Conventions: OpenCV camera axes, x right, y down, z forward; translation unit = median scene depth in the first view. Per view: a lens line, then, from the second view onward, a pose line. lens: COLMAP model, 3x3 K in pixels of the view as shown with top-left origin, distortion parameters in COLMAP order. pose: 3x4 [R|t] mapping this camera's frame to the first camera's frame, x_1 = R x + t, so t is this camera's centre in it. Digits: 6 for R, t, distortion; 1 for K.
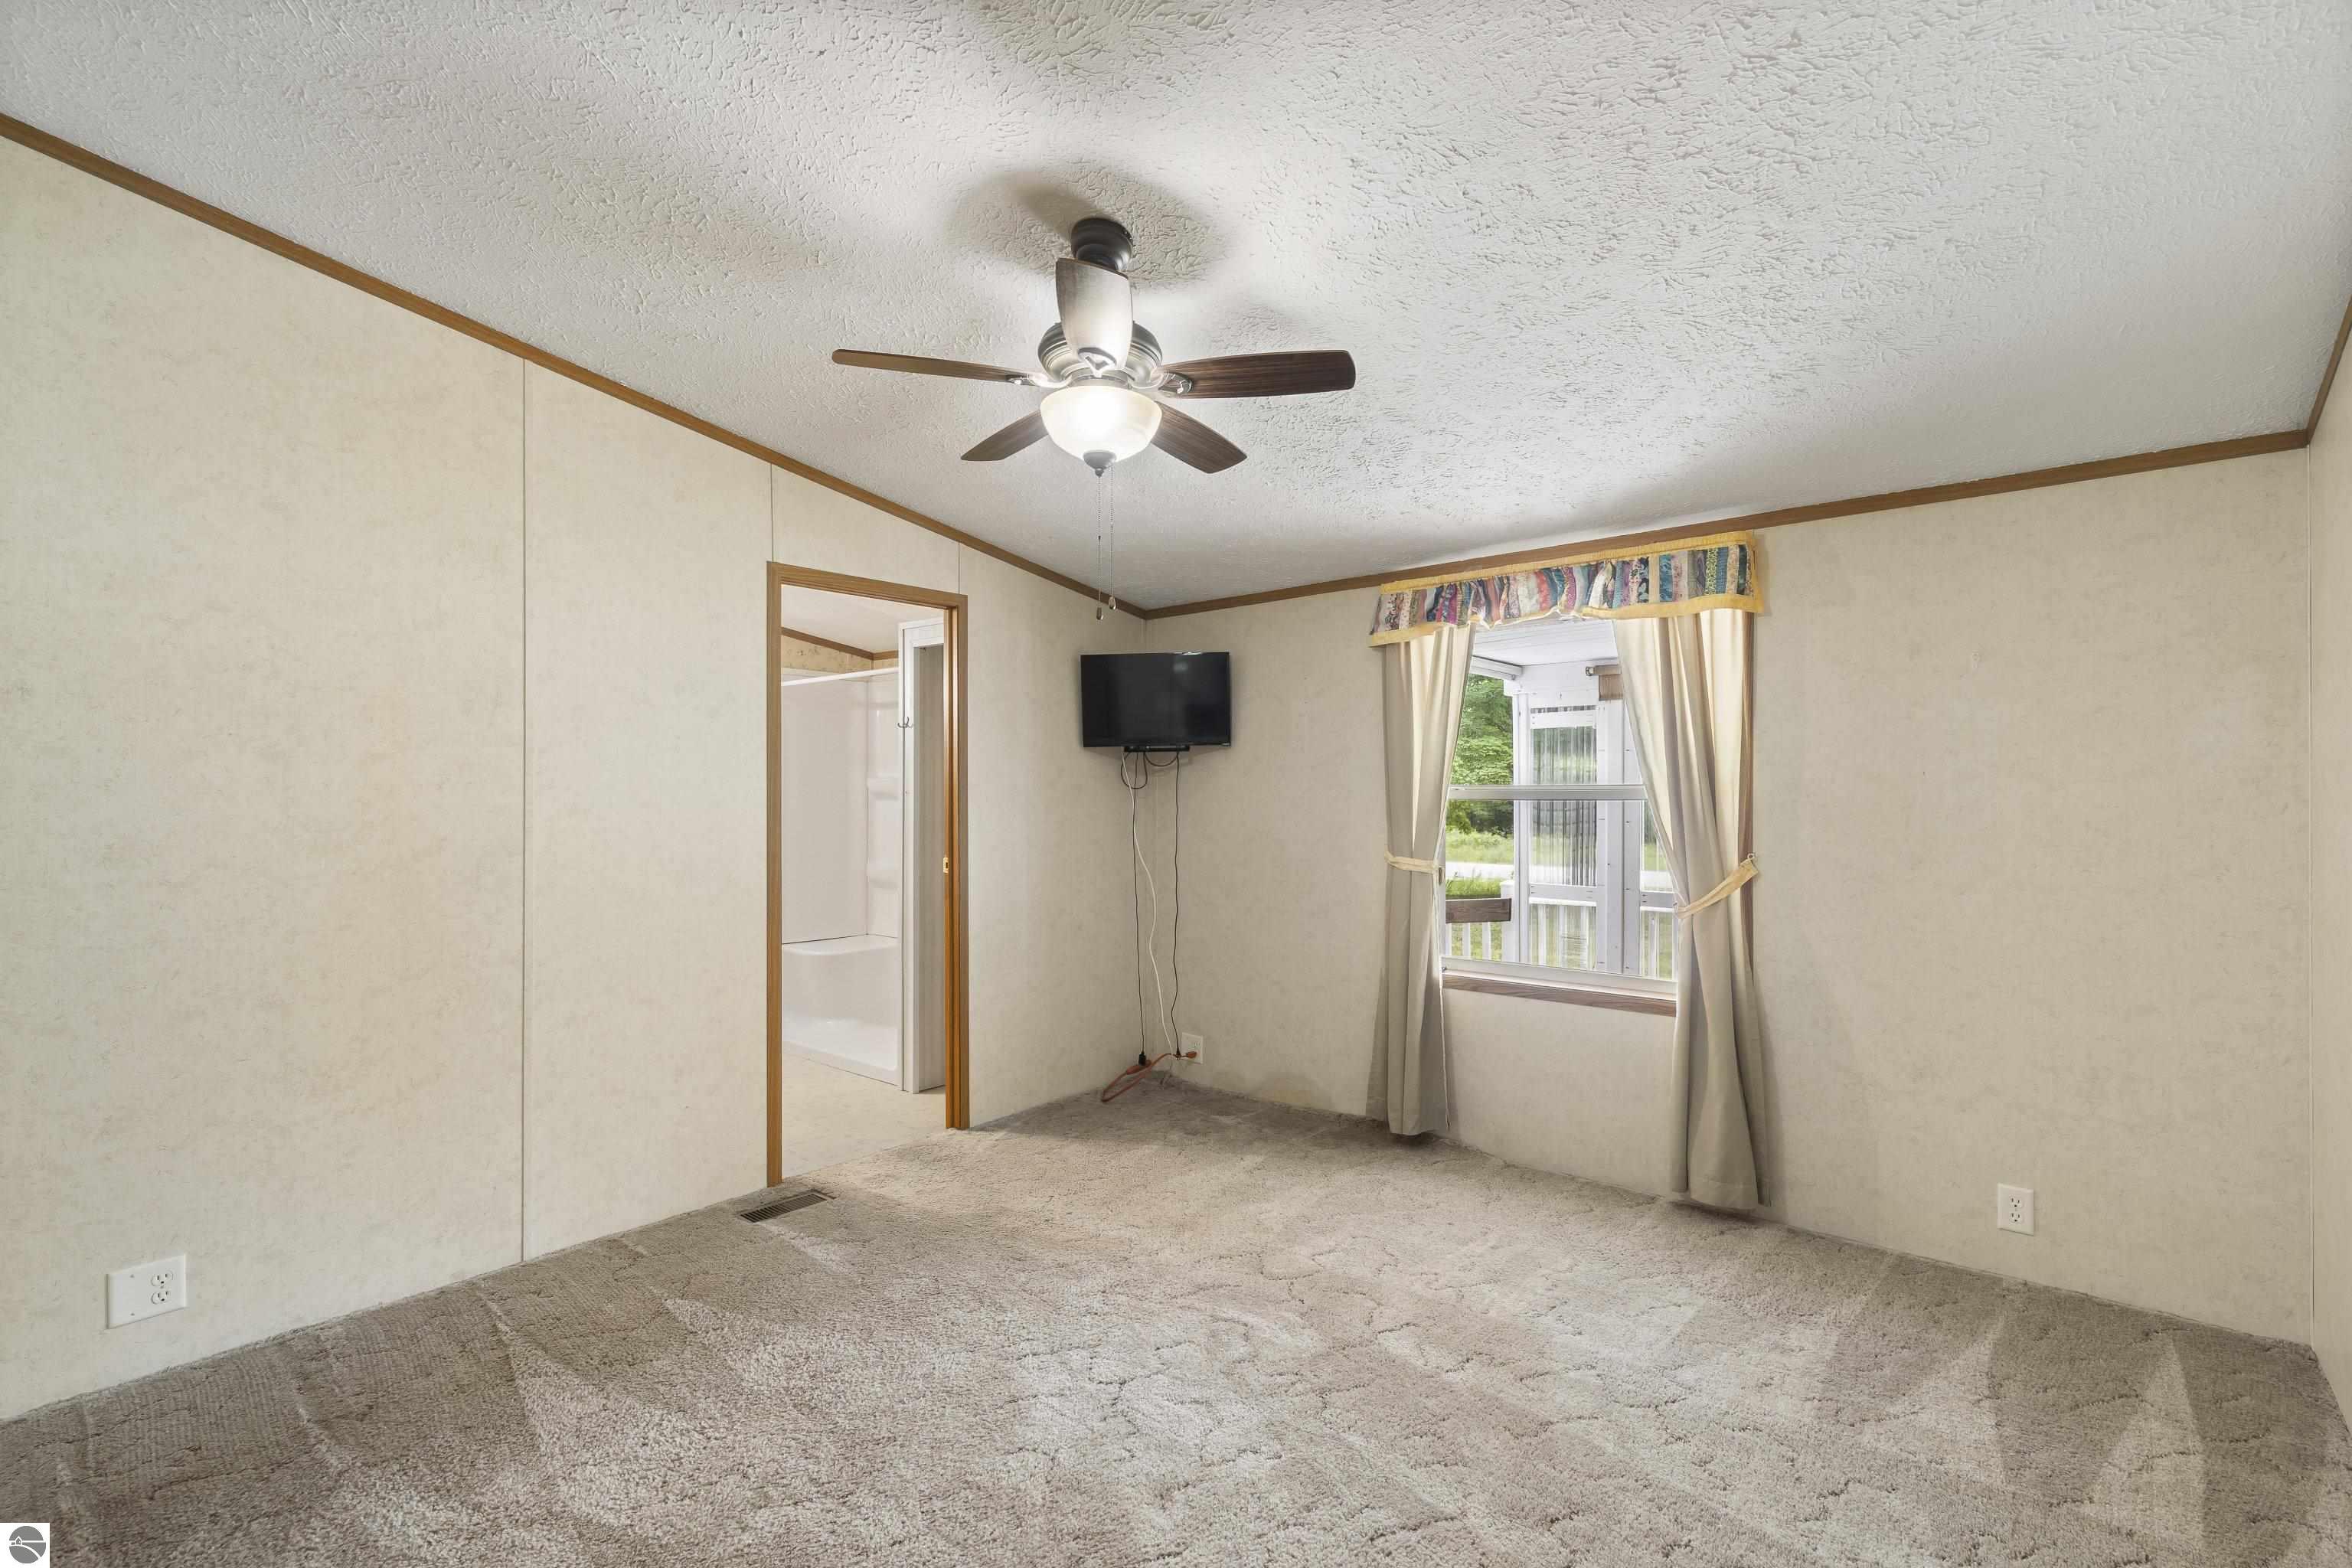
lens RADIAL K [[1063.8, 0, 1176.0], [0, 1063.8, 784.0], [0, 0, 1]] dist [0.002455, 0.000205]
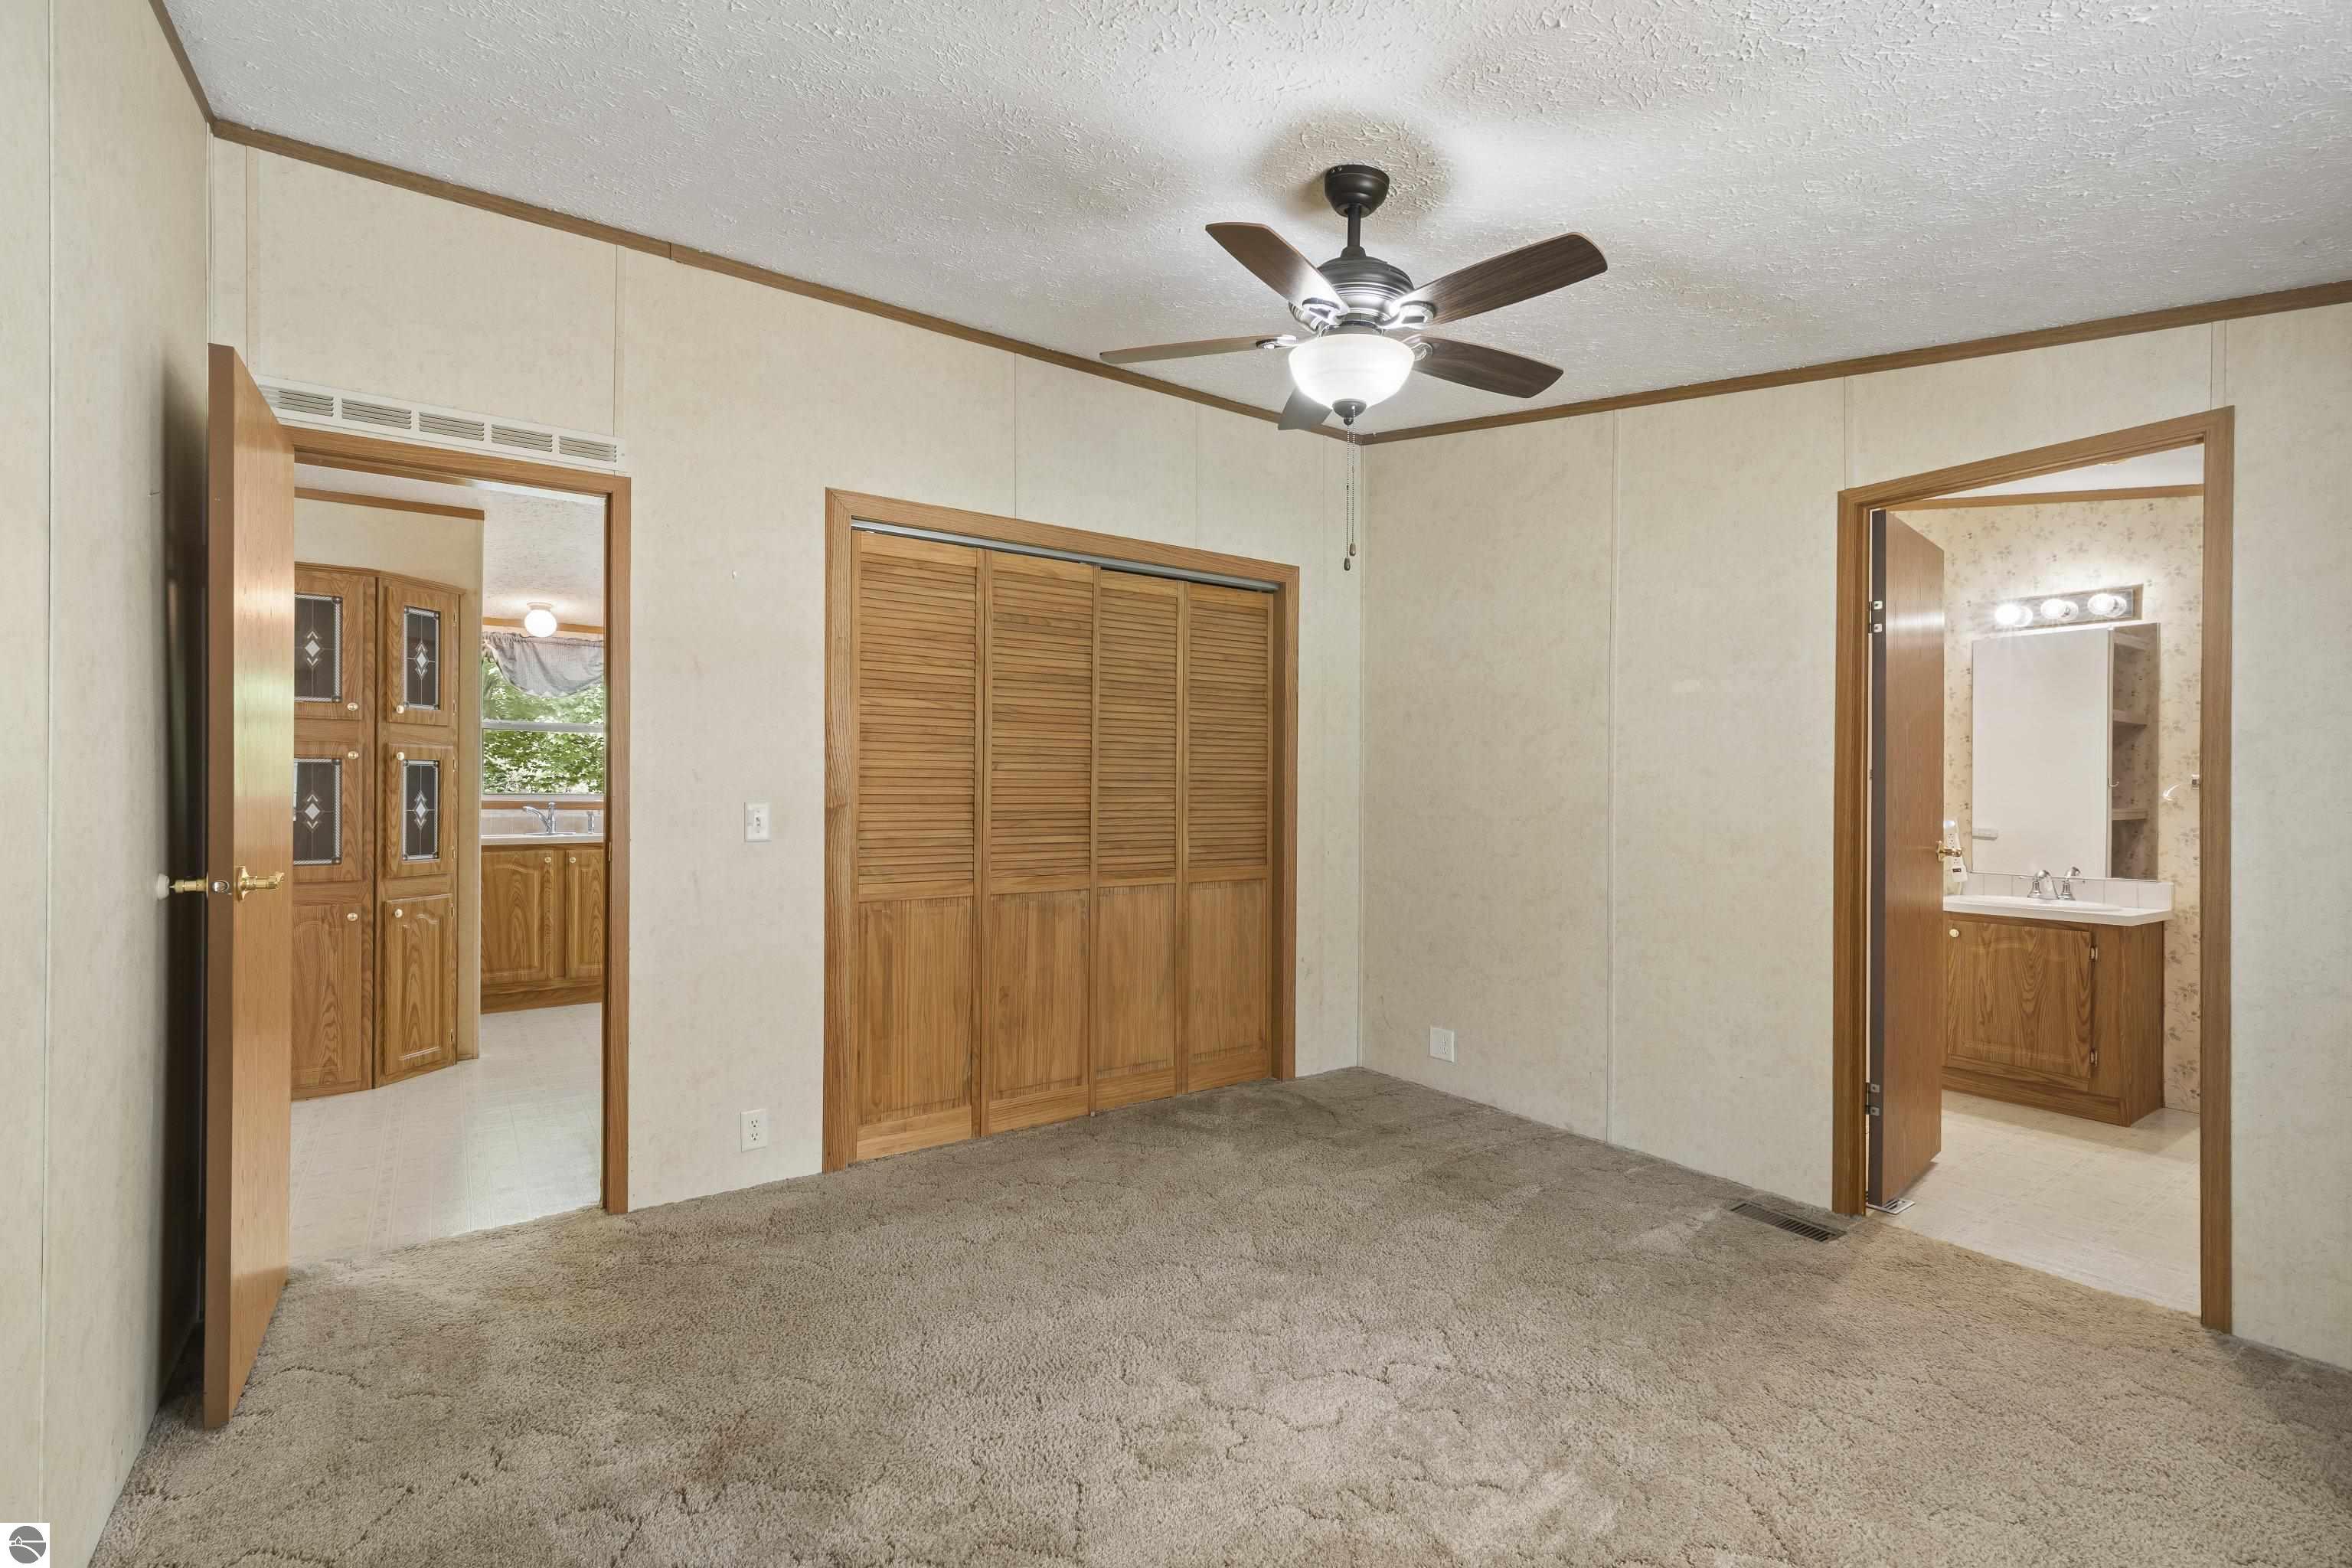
lens RADIAL K [[1063.8, 0, 1176.0], [0, 1063.8, 784.0], [0, 0, 1]] dist [0.002455, 0.000205]
pose [[-0.257468, -0.004724, -0.966275, 0.712990], [0.005634, 0.999964, -0.006390, 0.038740], [0.966270, -0.007089, -0.257432, 0.848904]]
